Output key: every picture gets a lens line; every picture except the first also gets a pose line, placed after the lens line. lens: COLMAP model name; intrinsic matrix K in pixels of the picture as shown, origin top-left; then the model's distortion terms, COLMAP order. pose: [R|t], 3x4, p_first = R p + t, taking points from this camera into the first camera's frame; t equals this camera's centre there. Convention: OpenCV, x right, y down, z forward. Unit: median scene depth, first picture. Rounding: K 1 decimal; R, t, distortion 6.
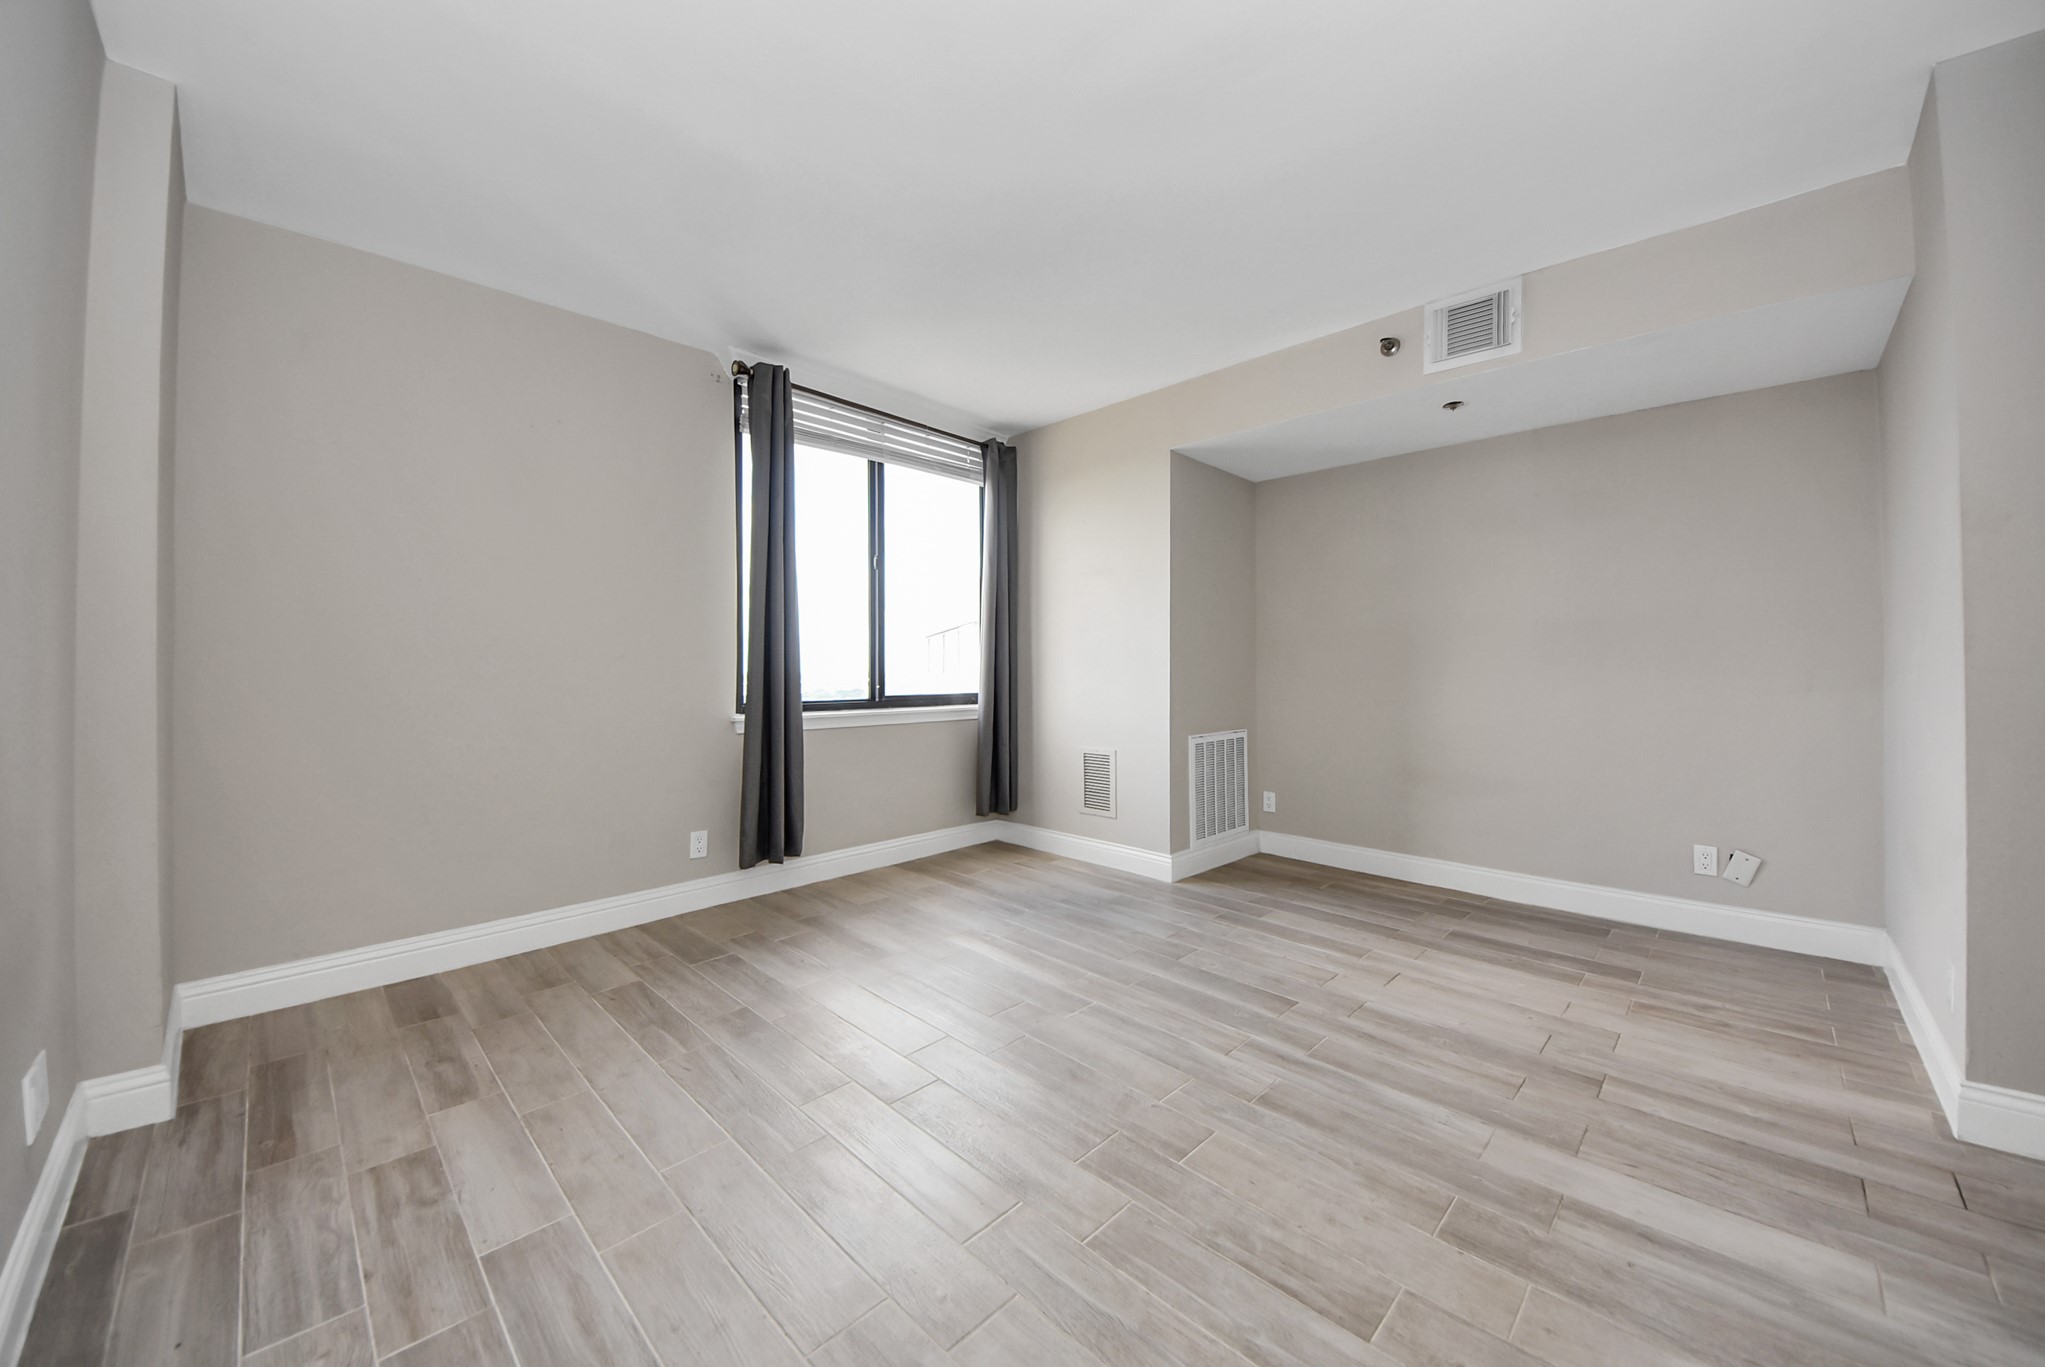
lens RADIAL K [[745.8, 0, 1034.7], [0, 745.8, 642.2], [0, 0, 1]] dist [0.049880, -0.029187]
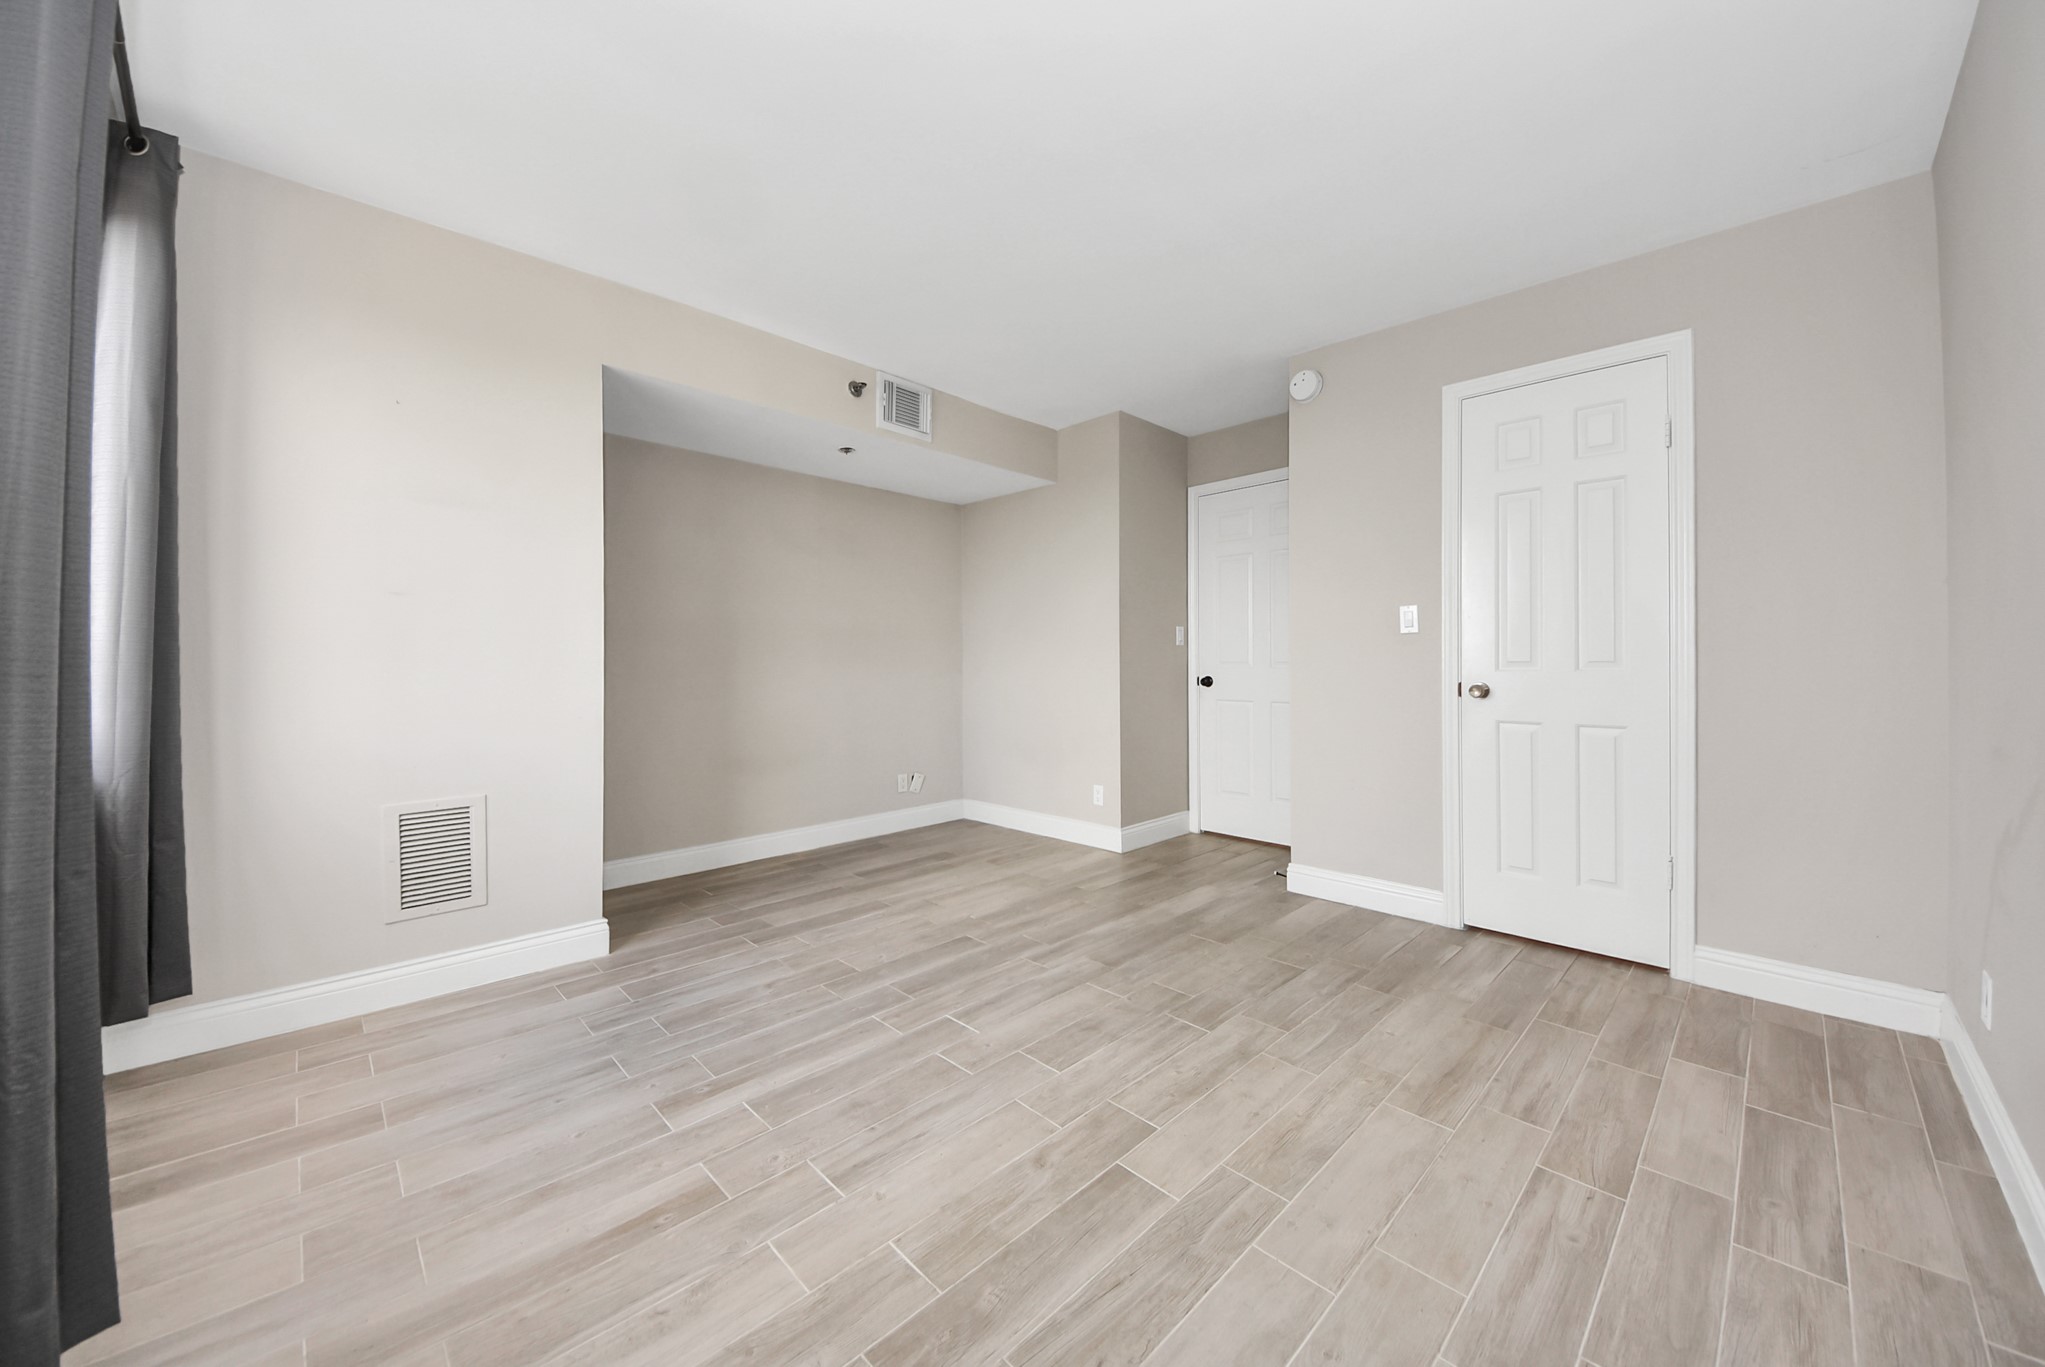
lens RADIAL K [[741.5, 0, 1045.9], [0, 741.5, 685.3], [0, 0, 1]] dist [0.040566, -0.029100]
pose [[0.004810, -0.030722, 0.999516, -0.779184], [-0.027622, 0.999142, 0.030843, 0.029619], [-0.999607, -0.027757, 0.003958, 0.816036]]
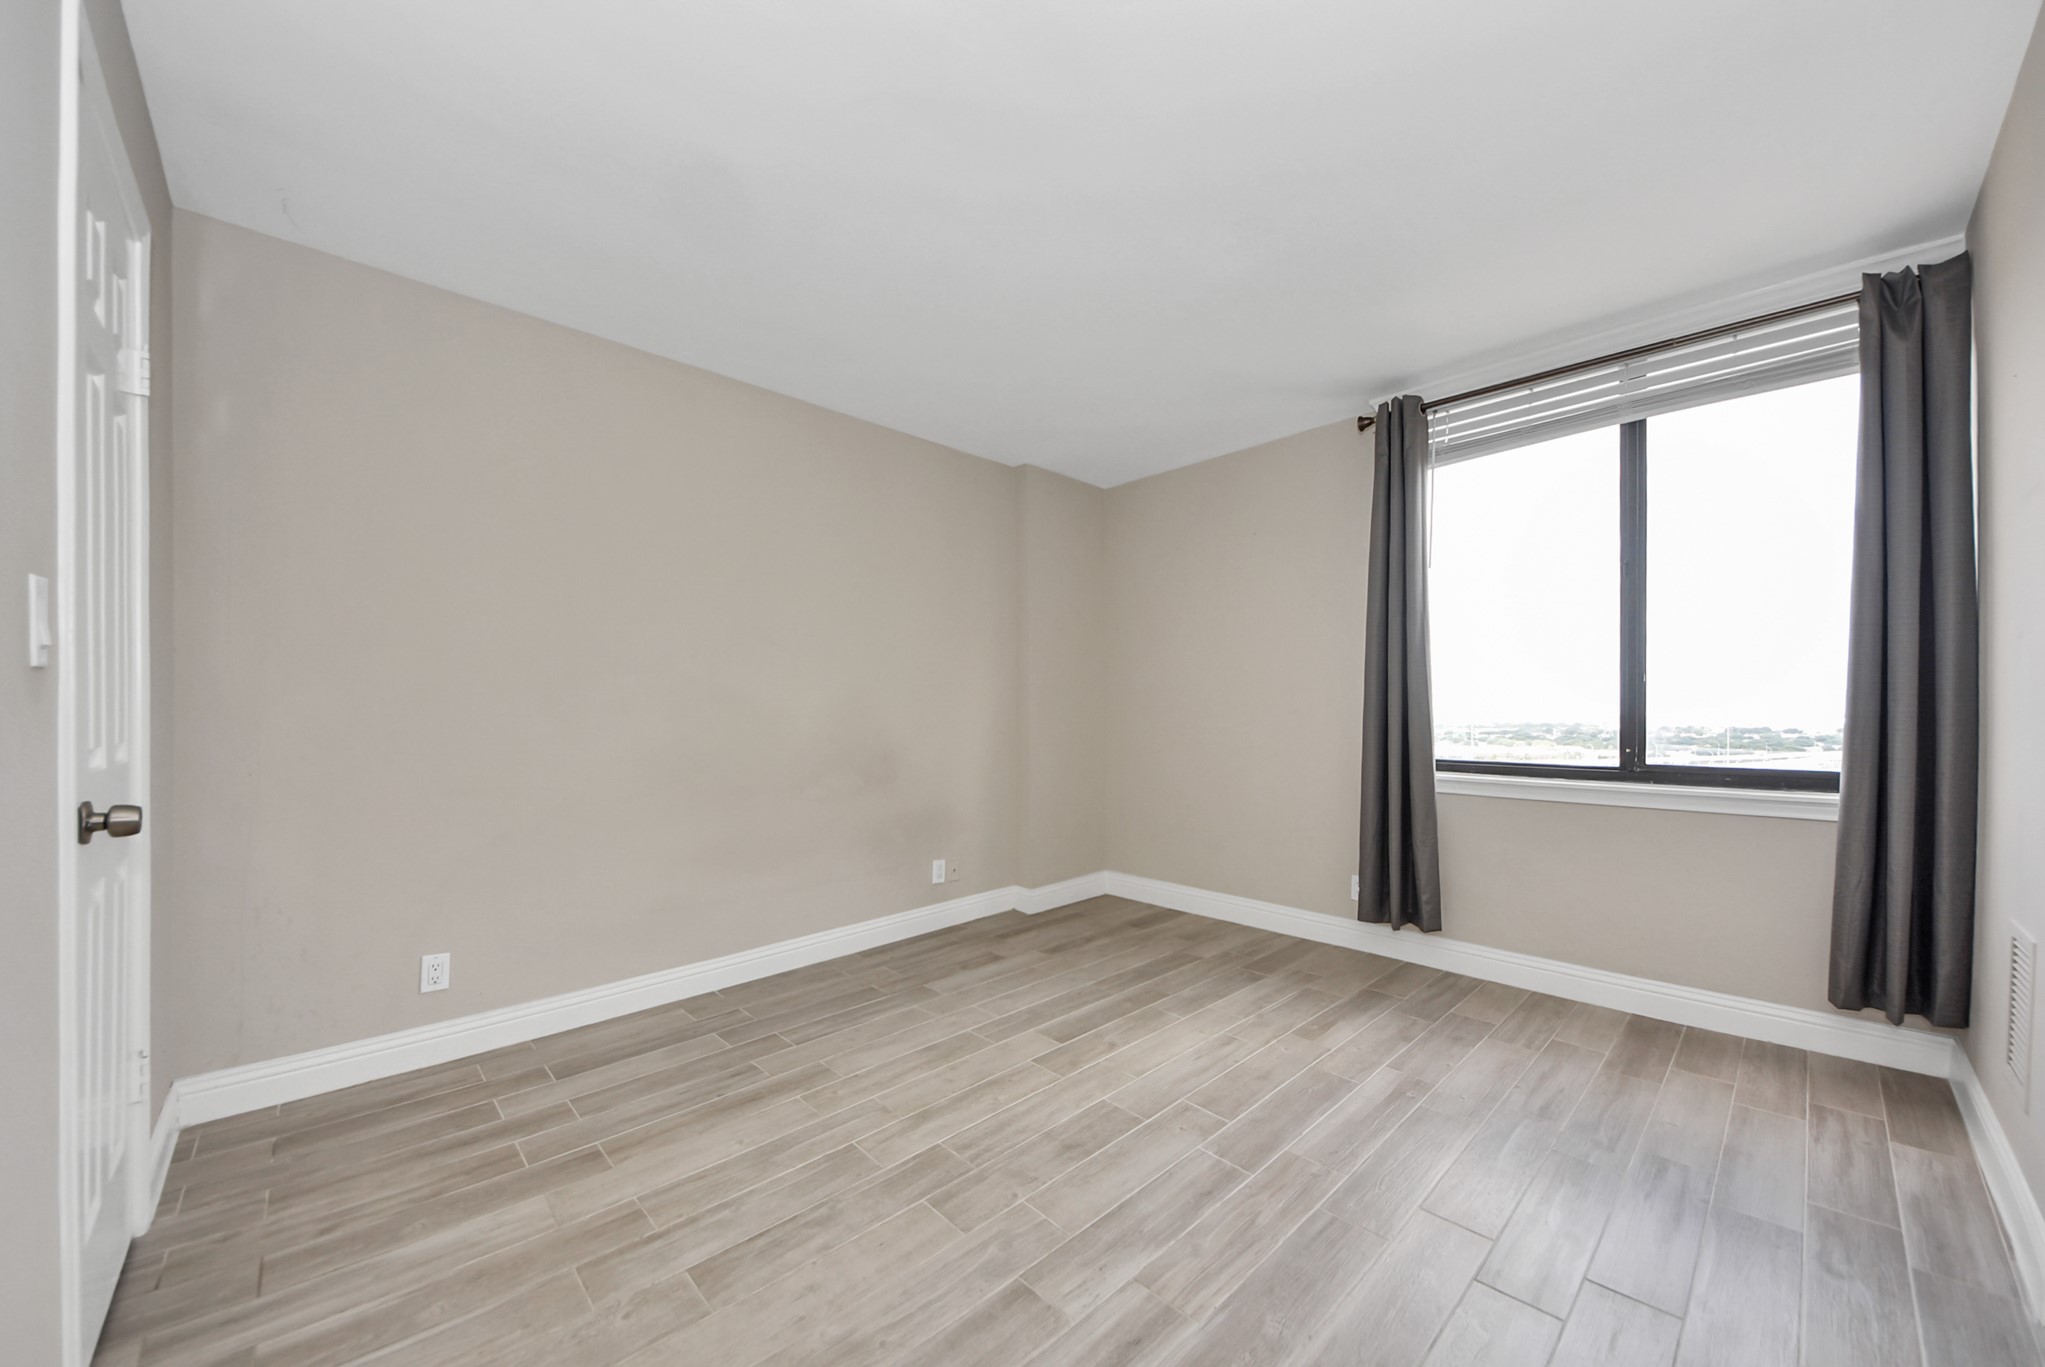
lens RADIAL K [[741.5, 0, 1045.9], [0, 741.5, 685.3], [0, 0, 1]] dist [0.040566, -0.029100]
pose [[-0.024577, -0.035186, -0.999079, 0.783942], [0.032698, 0.998817, -0.035981, 0.011830], [0.999163, -0.033552, -0.023398, 0.765717]]
